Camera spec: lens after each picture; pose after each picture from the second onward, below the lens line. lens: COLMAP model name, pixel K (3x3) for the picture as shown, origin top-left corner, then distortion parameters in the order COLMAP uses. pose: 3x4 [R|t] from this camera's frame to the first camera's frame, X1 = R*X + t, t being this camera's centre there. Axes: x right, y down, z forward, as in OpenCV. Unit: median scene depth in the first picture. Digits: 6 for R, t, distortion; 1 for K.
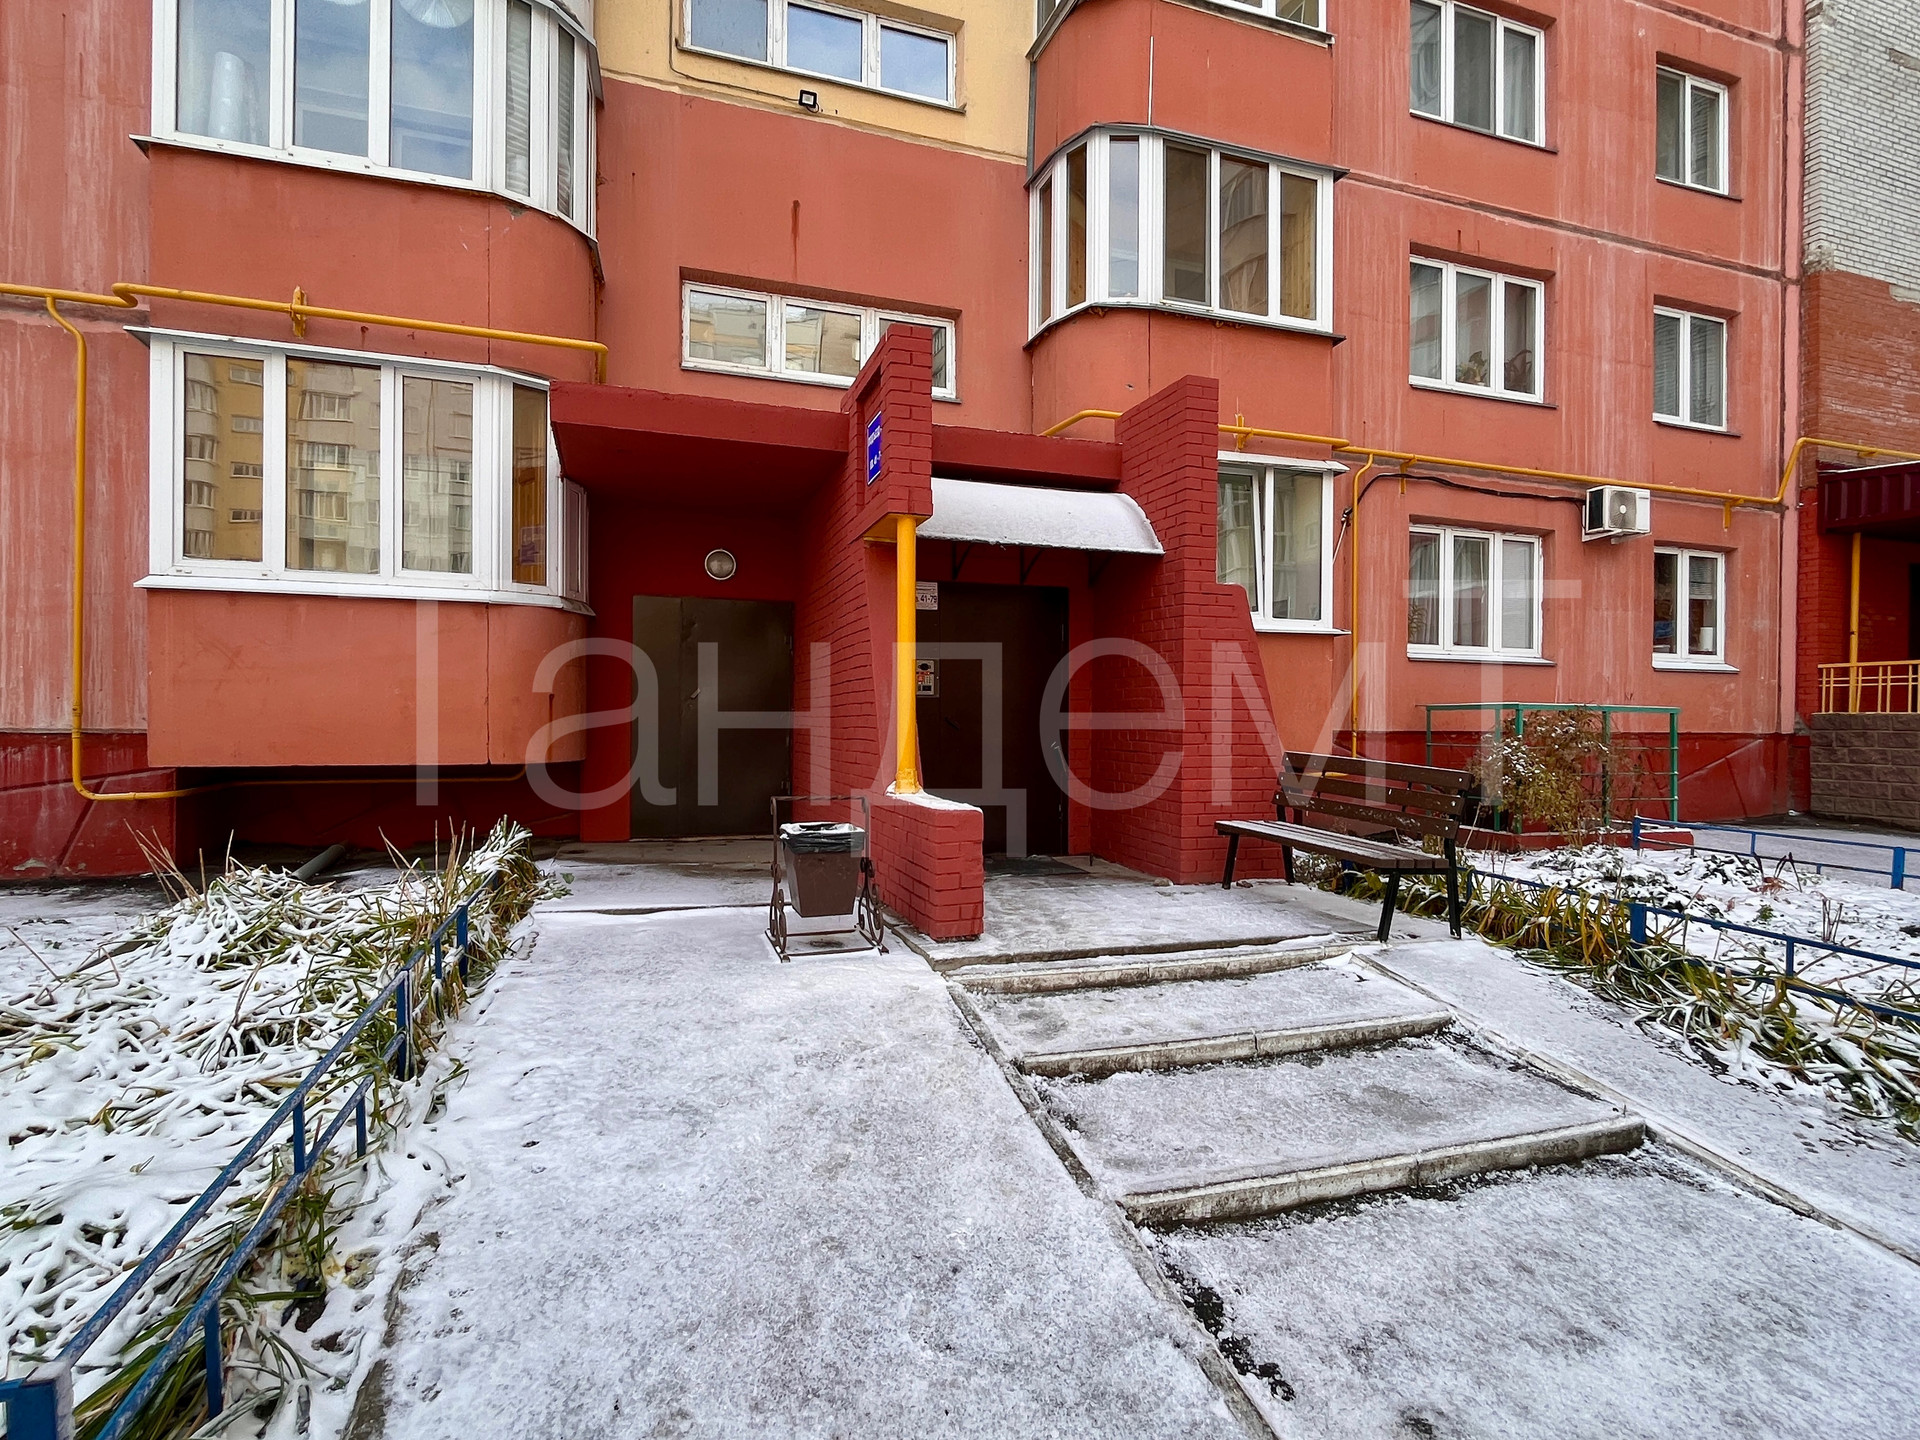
lens RADIAL K [[975.1, 0, 960.0], [0, 975.1, 720.0], [0, 0, 1]] dist [-0.004227, -0.000013]
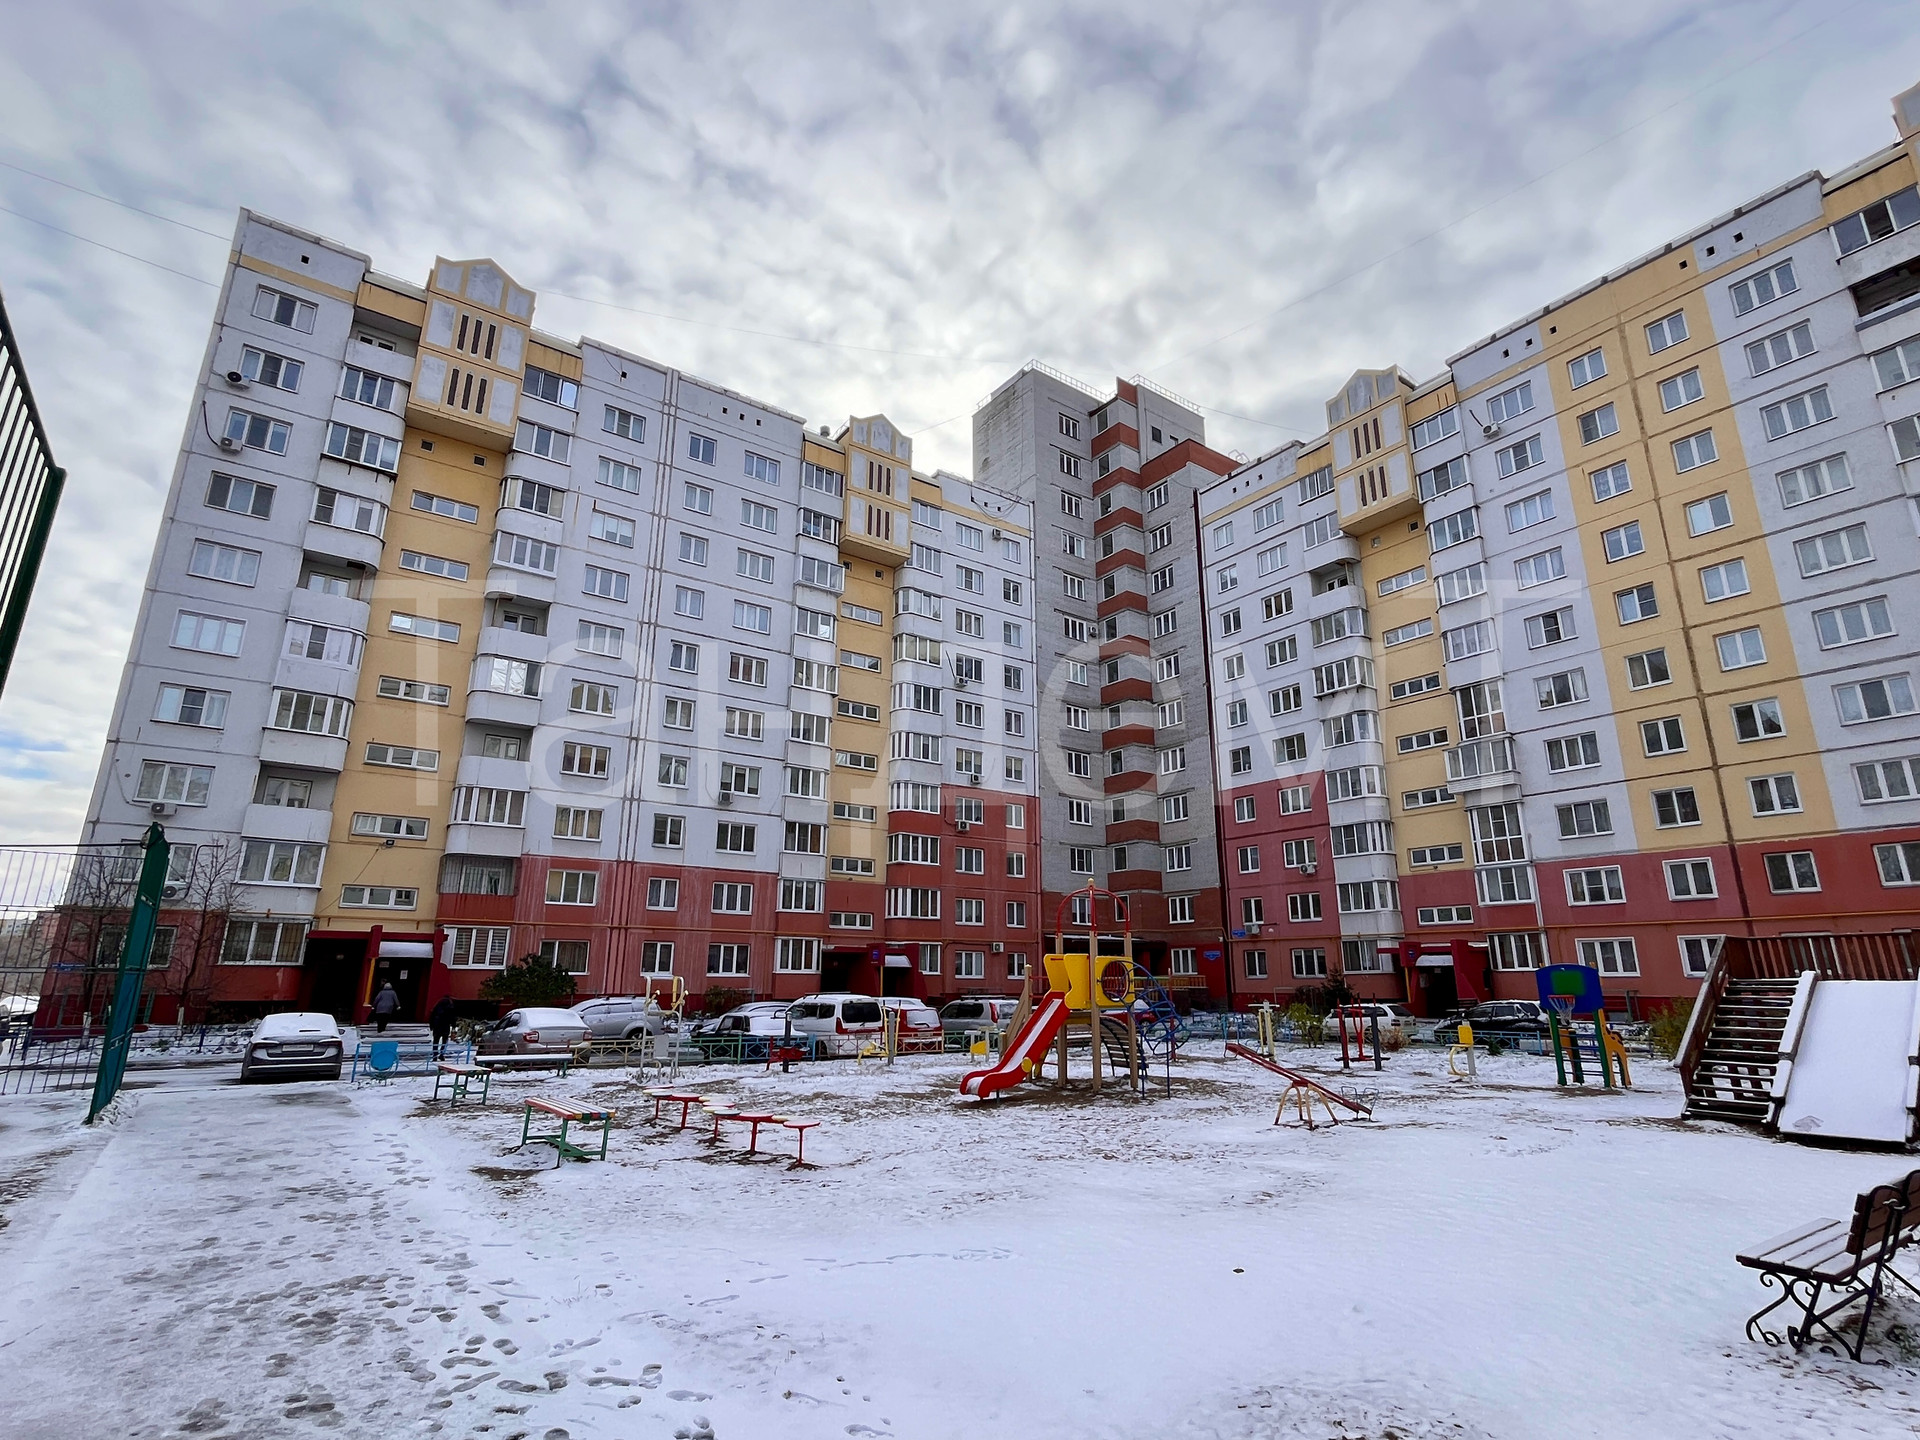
lens RADIAL K [[975.1, 0, 960.0], [0, 975.1, 720.0], [0, 0, 1]] dist [-0.004227, -0.000013]
pose [[0.954337, 0.074636, 0.289260, -1.191095], [0.005155, 0.964028, -0.265749, -0.014356], [-0.298689, 0.255106, 0.919623, -4.402586]]
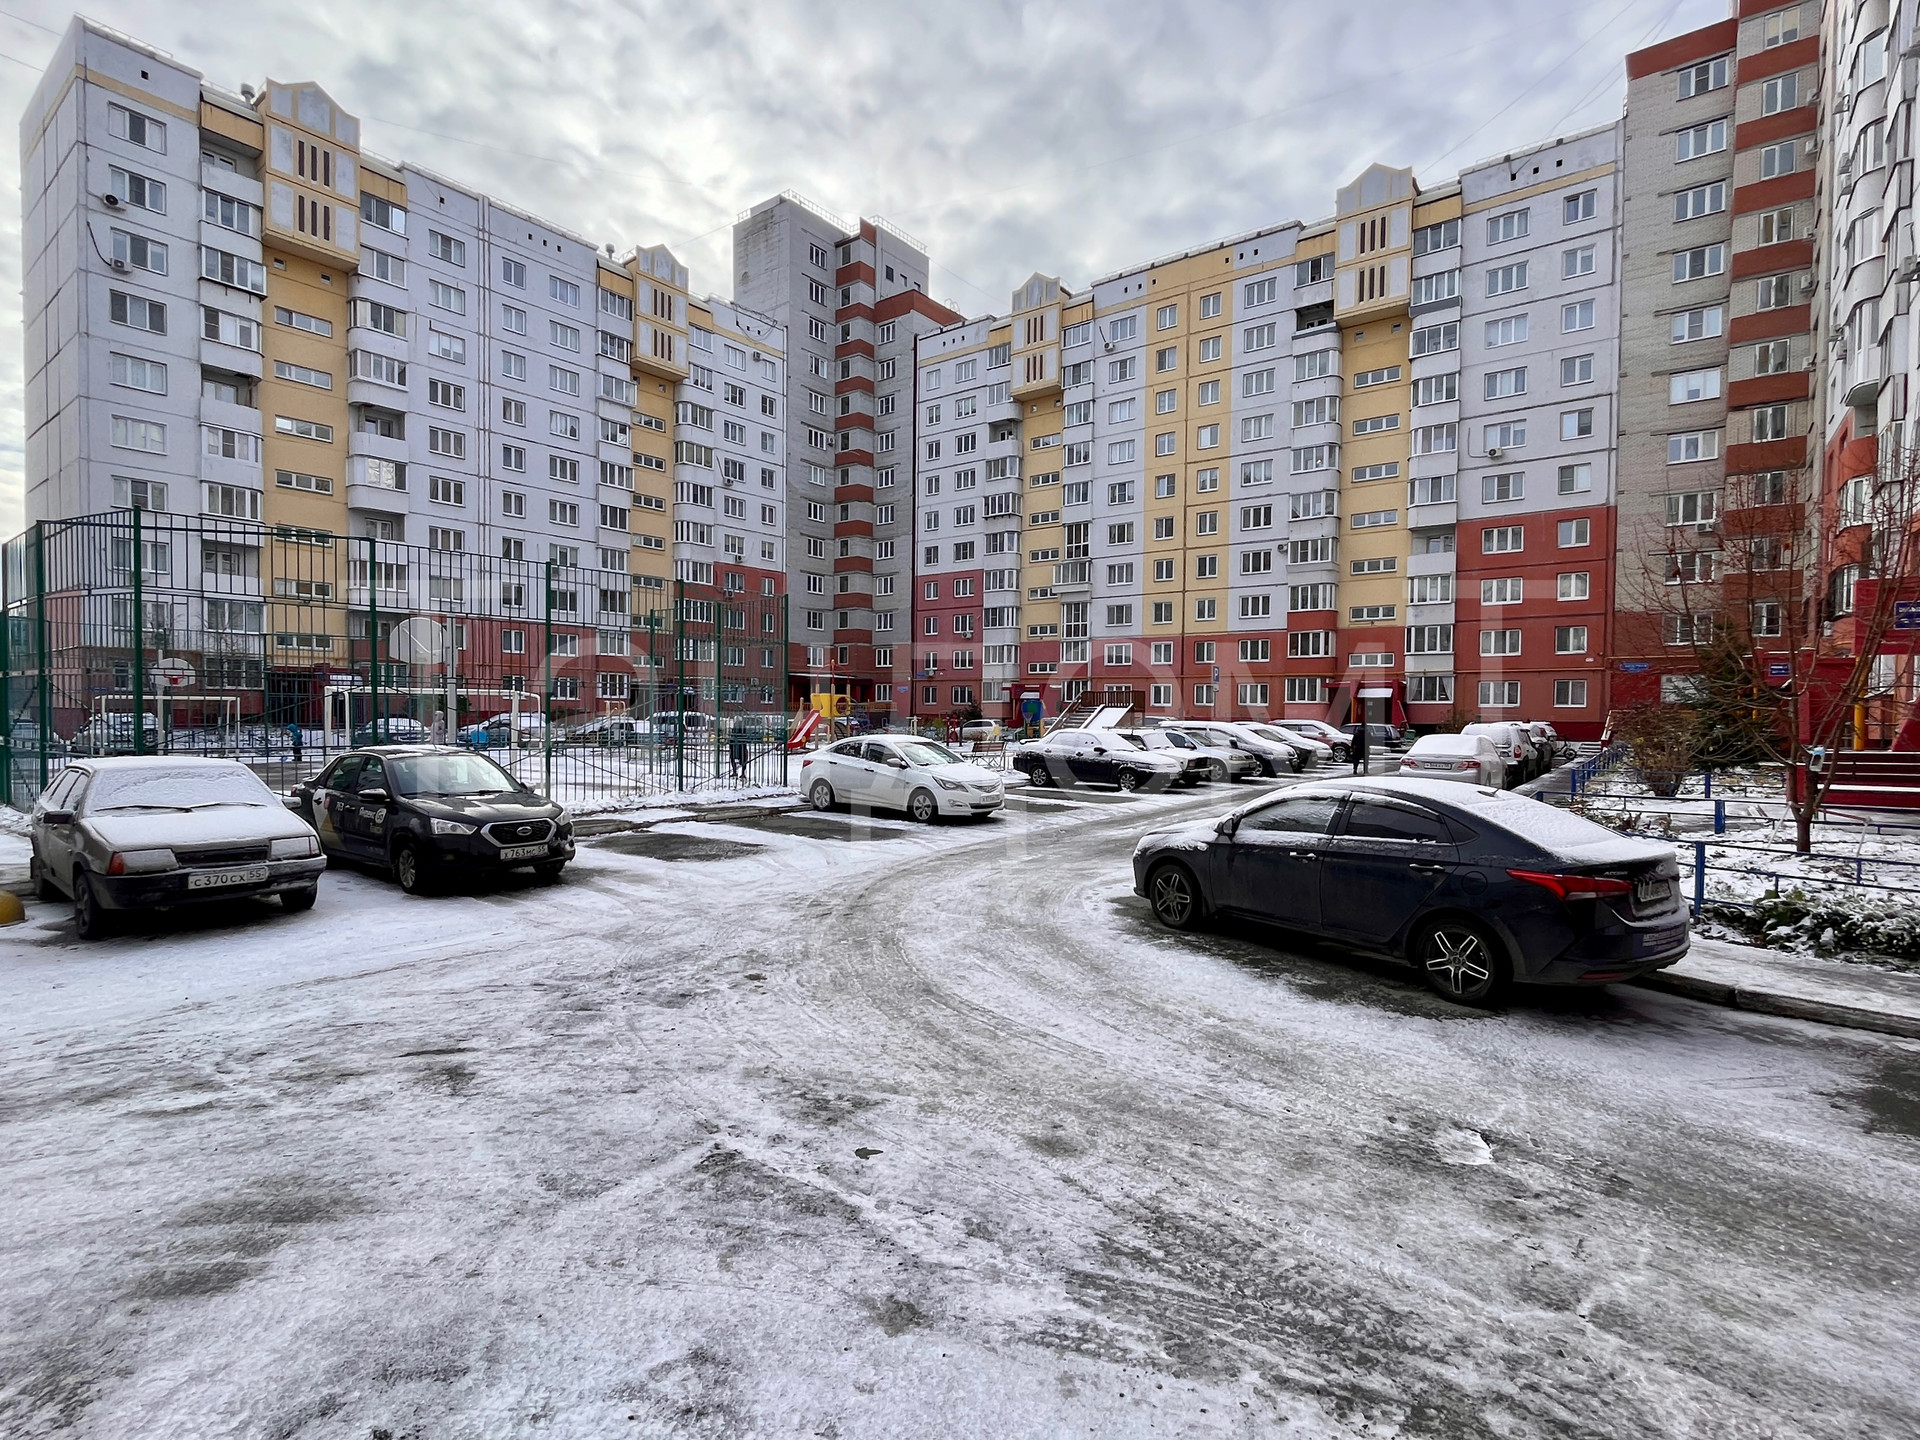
lens RADIAL K [[943.5, 0, 960.0], [0, 943.5, 720.0], [0, 0, 1]] dist [0.004145, 0.000967]
pose [[0.828853, -0.004043, 0.559452, -2.184252], [-0.001295, 0.999957, 0.009143, -0.002804], [-0.559466, -0.008303, 0.828812, -6.293399]]
